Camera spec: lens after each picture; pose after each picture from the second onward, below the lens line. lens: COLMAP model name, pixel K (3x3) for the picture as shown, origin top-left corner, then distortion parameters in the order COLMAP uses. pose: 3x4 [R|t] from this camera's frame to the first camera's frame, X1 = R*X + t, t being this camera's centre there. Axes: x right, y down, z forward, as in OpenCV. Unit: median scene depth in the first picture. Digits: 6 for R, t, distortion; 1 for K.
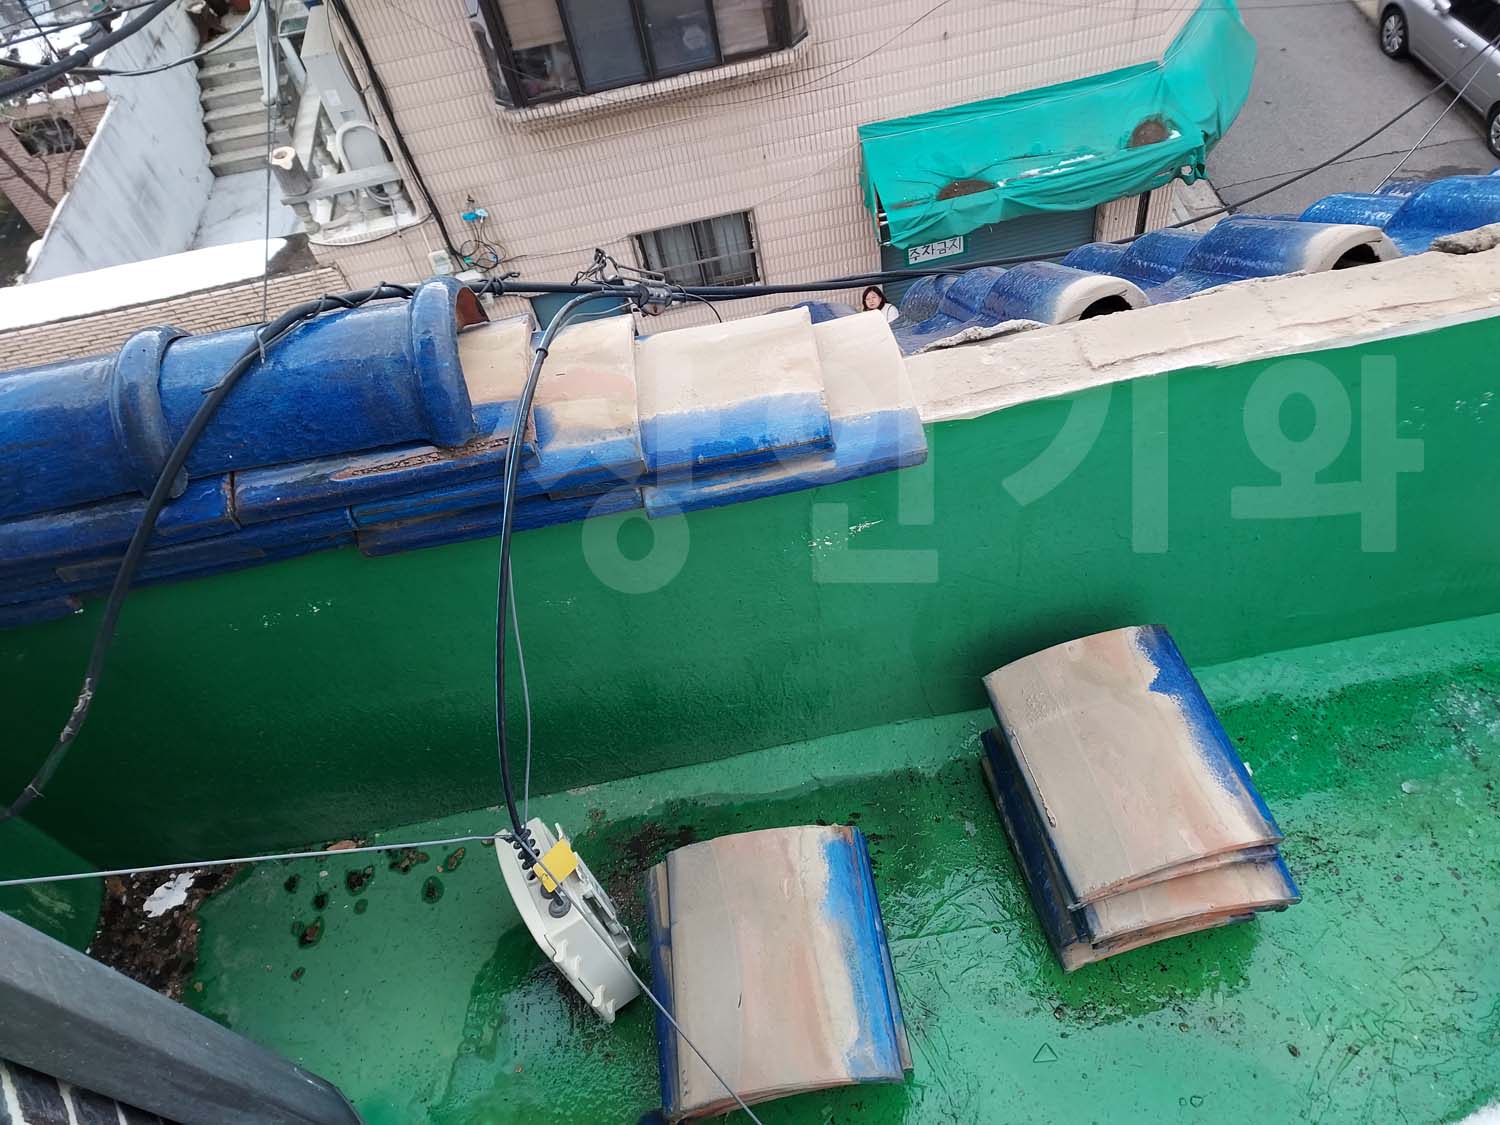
lens RADIAL K [[1092.1, 0, 756.9], [0, 1092.1, 566.5], [0, 0, 1]] dist [0.048992, -0.025806]
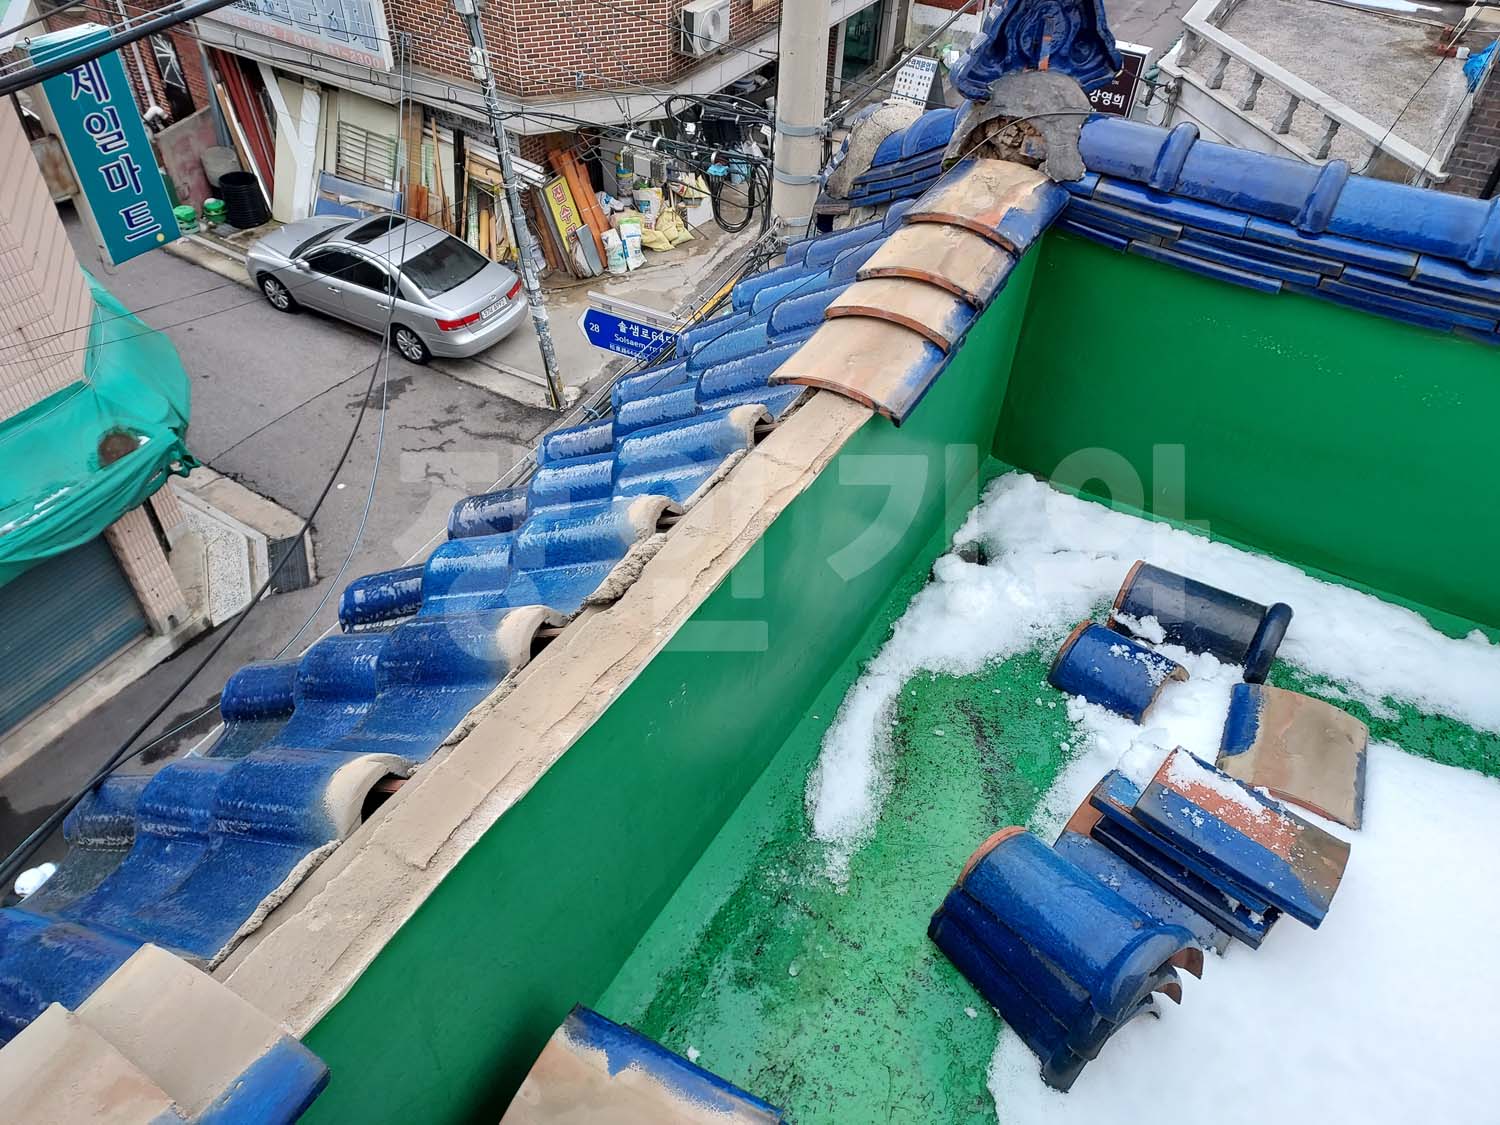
lens RADIAL K [[1092.1, 0, 764.6], [0, 1092.1, 575.9], [0, 0, 1]] dist [0.048992, -0.025806]
pose [[0.604460, -0.417325, 0.678578, -0.050330], [0.543450, 0.838839, 0.031793, -0.207069], [-0.582485, 0.349556, 0.733840, 0.009954]]
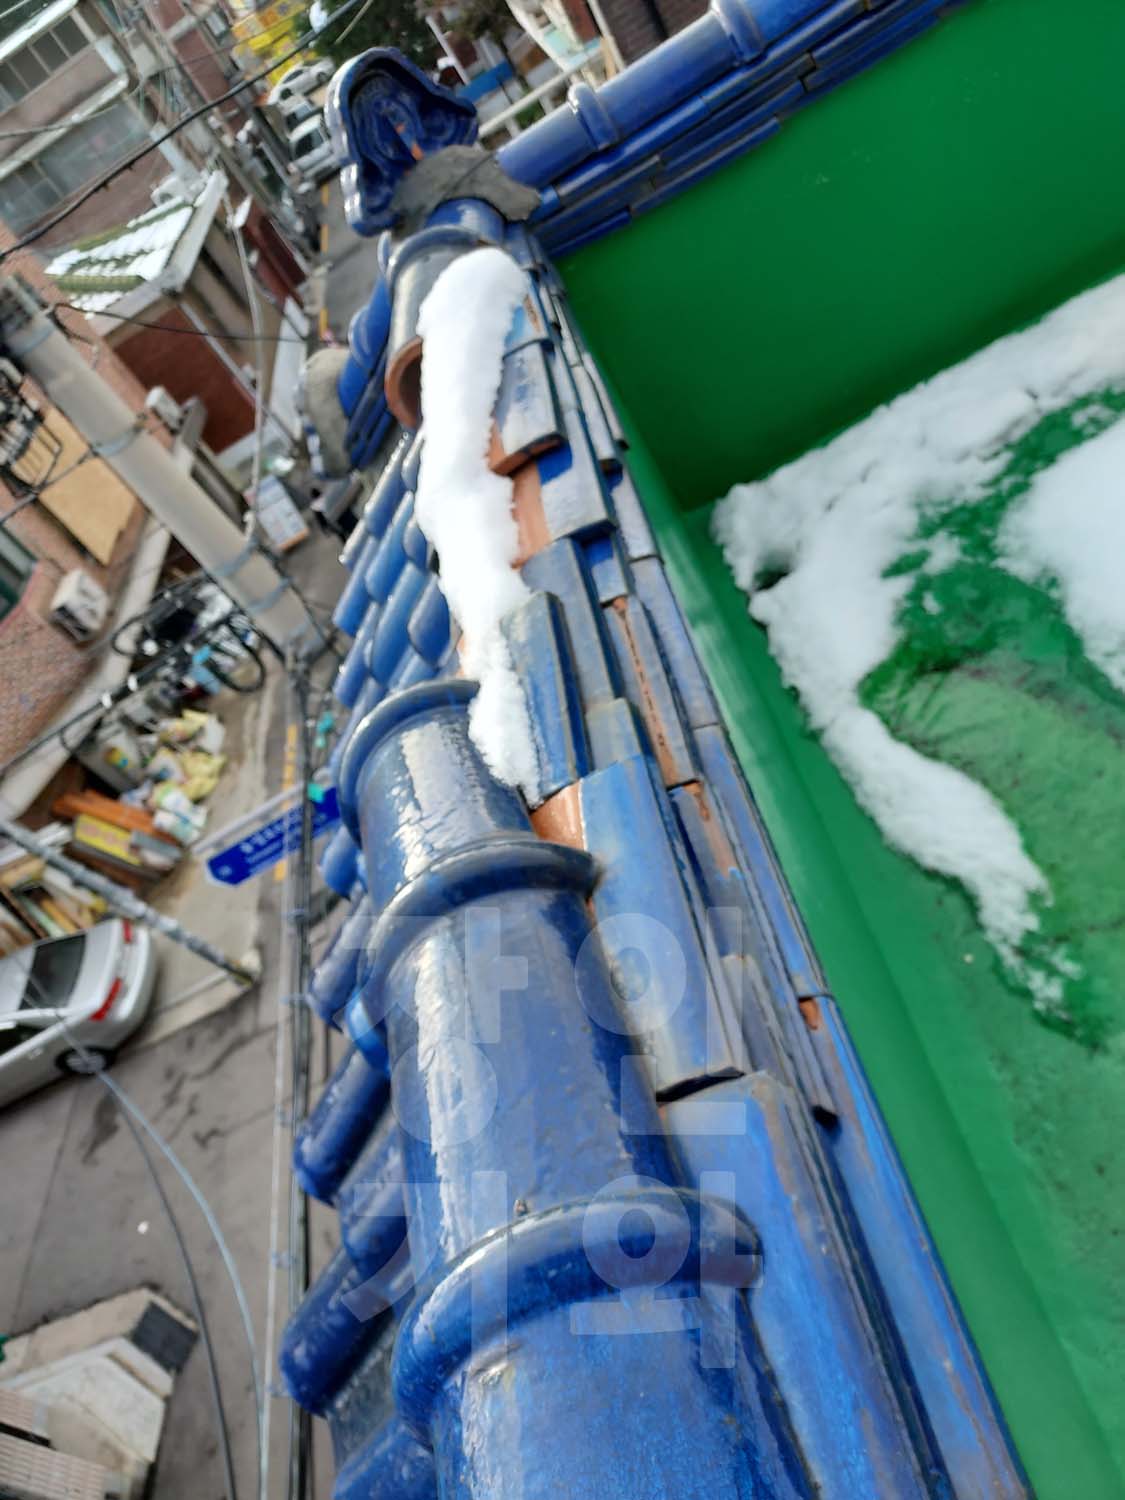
lens RADIAL K [[1092.1, 0, 599.8], [0, 1092.1, 706.0], [0, 0, 1]] dist [0.048992, -0.025806]
pose [[0.036365, -0.569459, 0.821215, -0.006581], [0.985515, 0.156645, 0.064983, -0.298612], [-0.165645, 0.806957, 0.566906, 0.389086]]
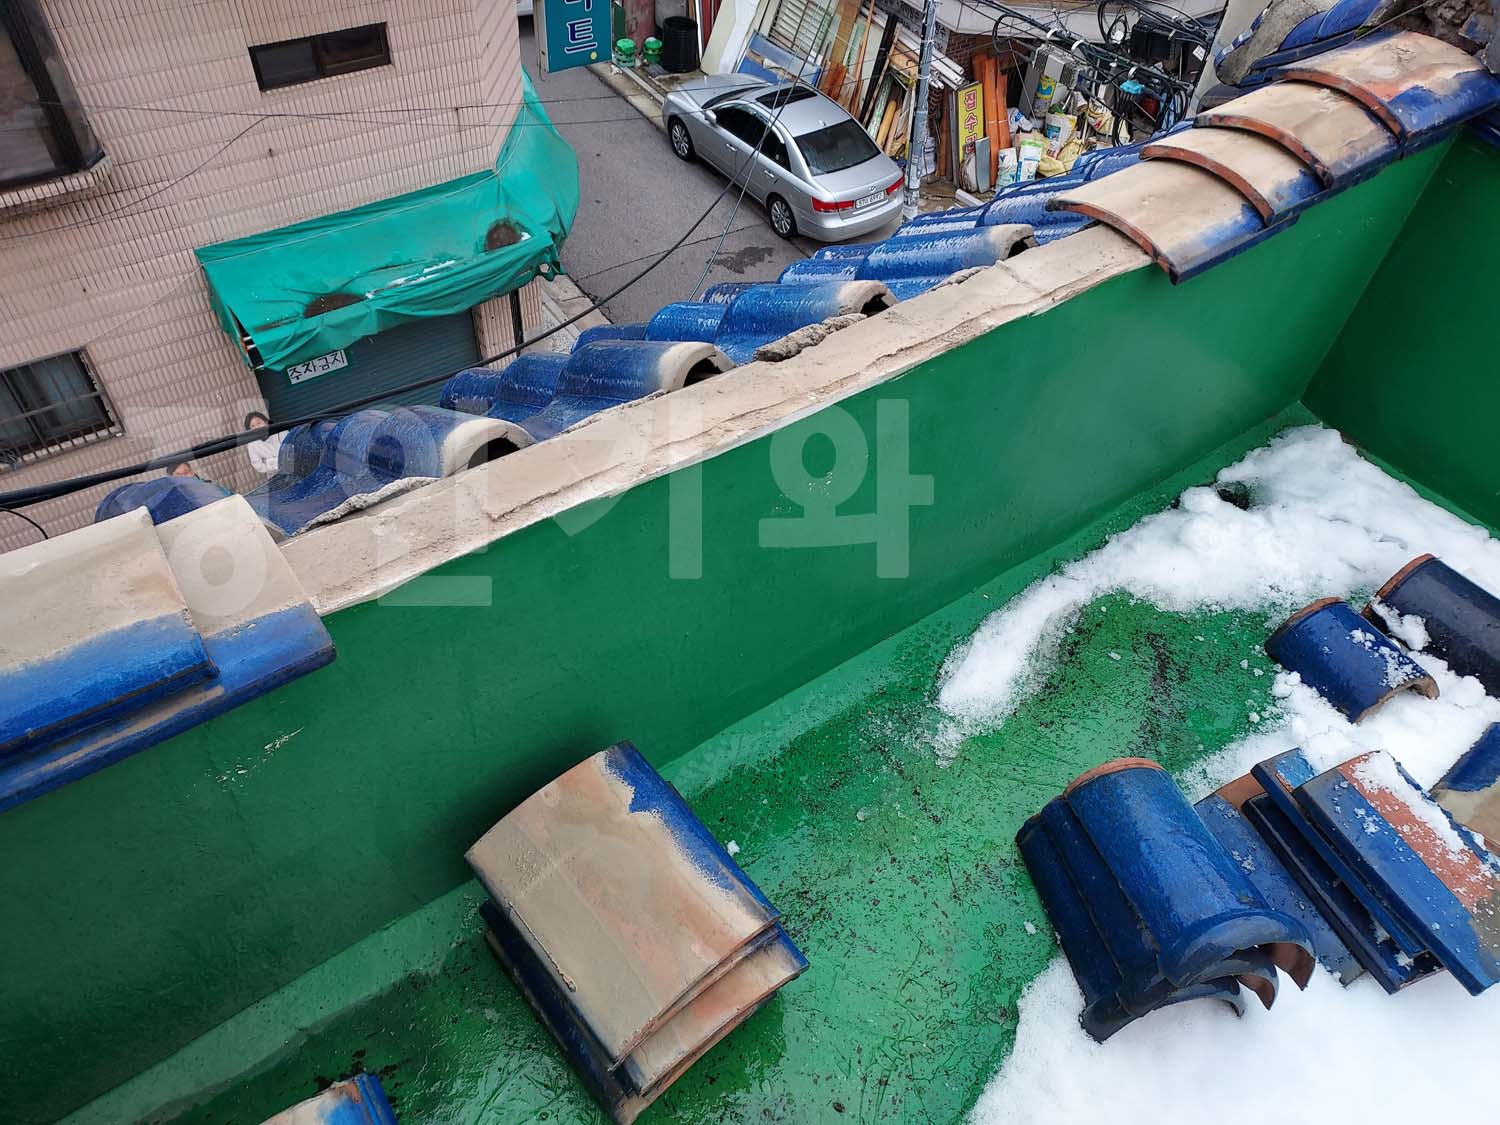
lens RADIAL K [[1092.1, 0, 761.1], [0, 1092.1, 570.5], [0, 0, 1]] dist [0.048992, -0.025806]
pose [[0.855184, -0.217676, 0.470402, 0.034894], [0.254418, 0.966977, -0.015064, -0.049039], [-0.451589, 0.132562, 0.882323, 0.038023]]
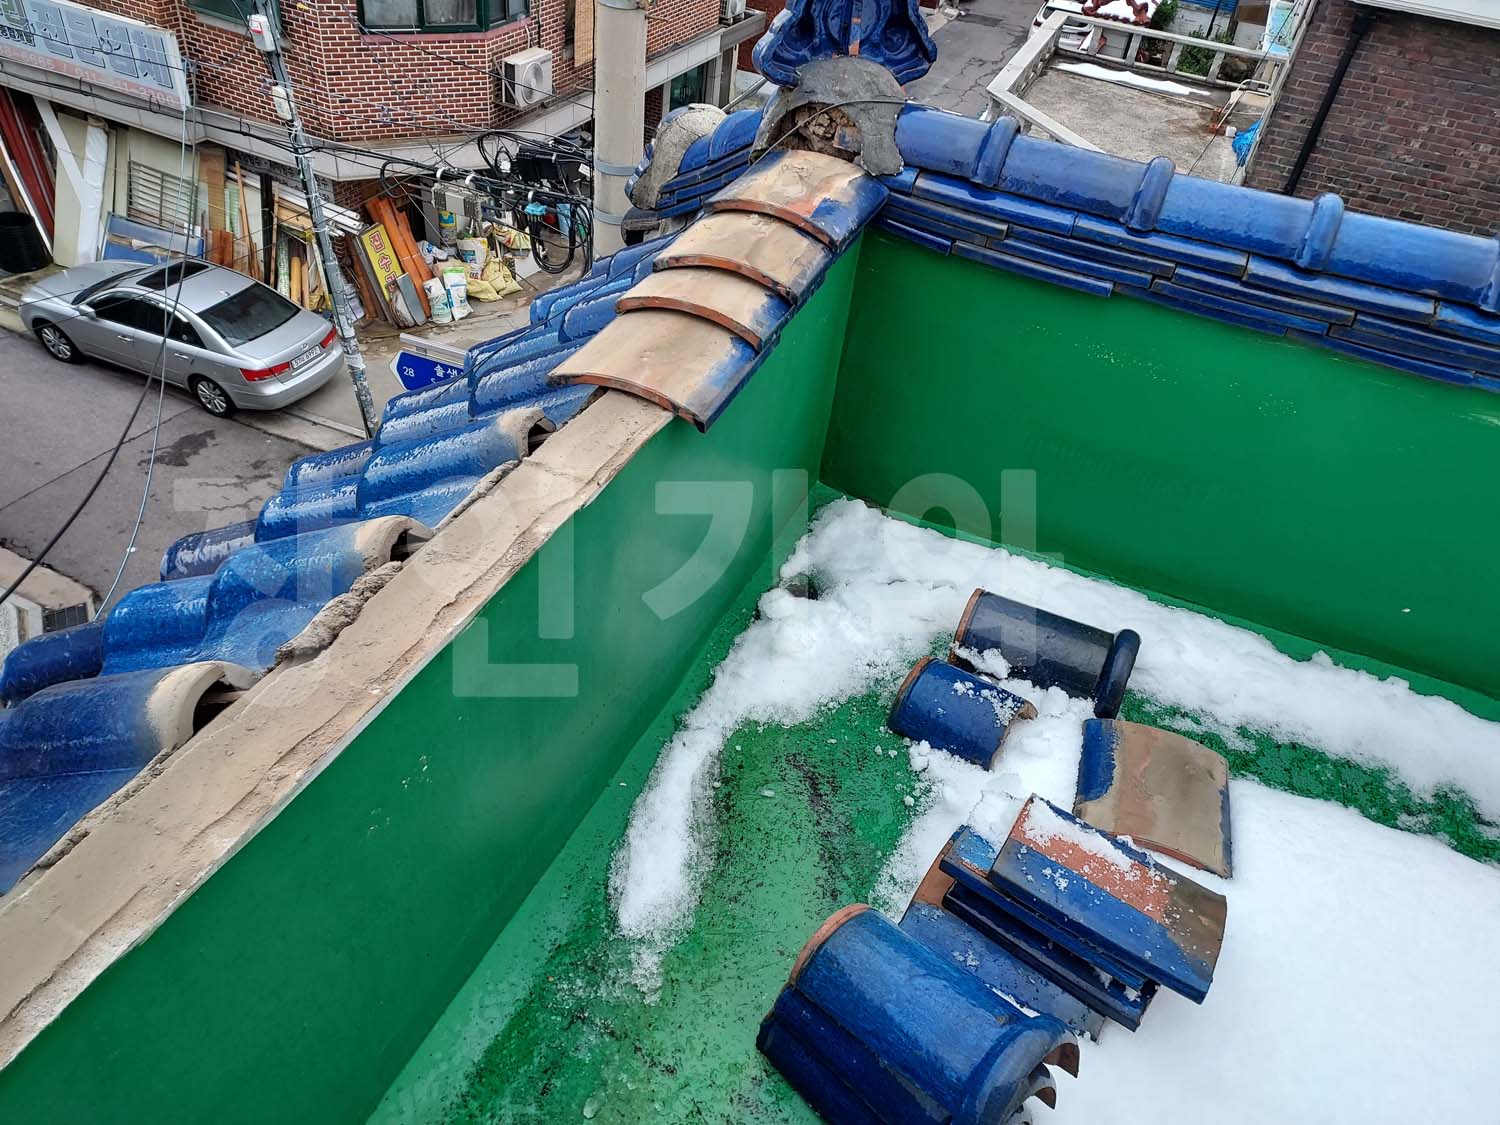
lens RADIAL K [[1092.1, 0, 774.7], [0, 1092.1, 565.2], [0, 0, 1]] dist [0.048992, -0.025806]
pose [[0.480257, -0.392136, 0.784591, 0.110923], [0.561341, 0.824736, 0.068597, -0.157454], [-0.673980, 0.407479, 0.616208, 0.129672]]
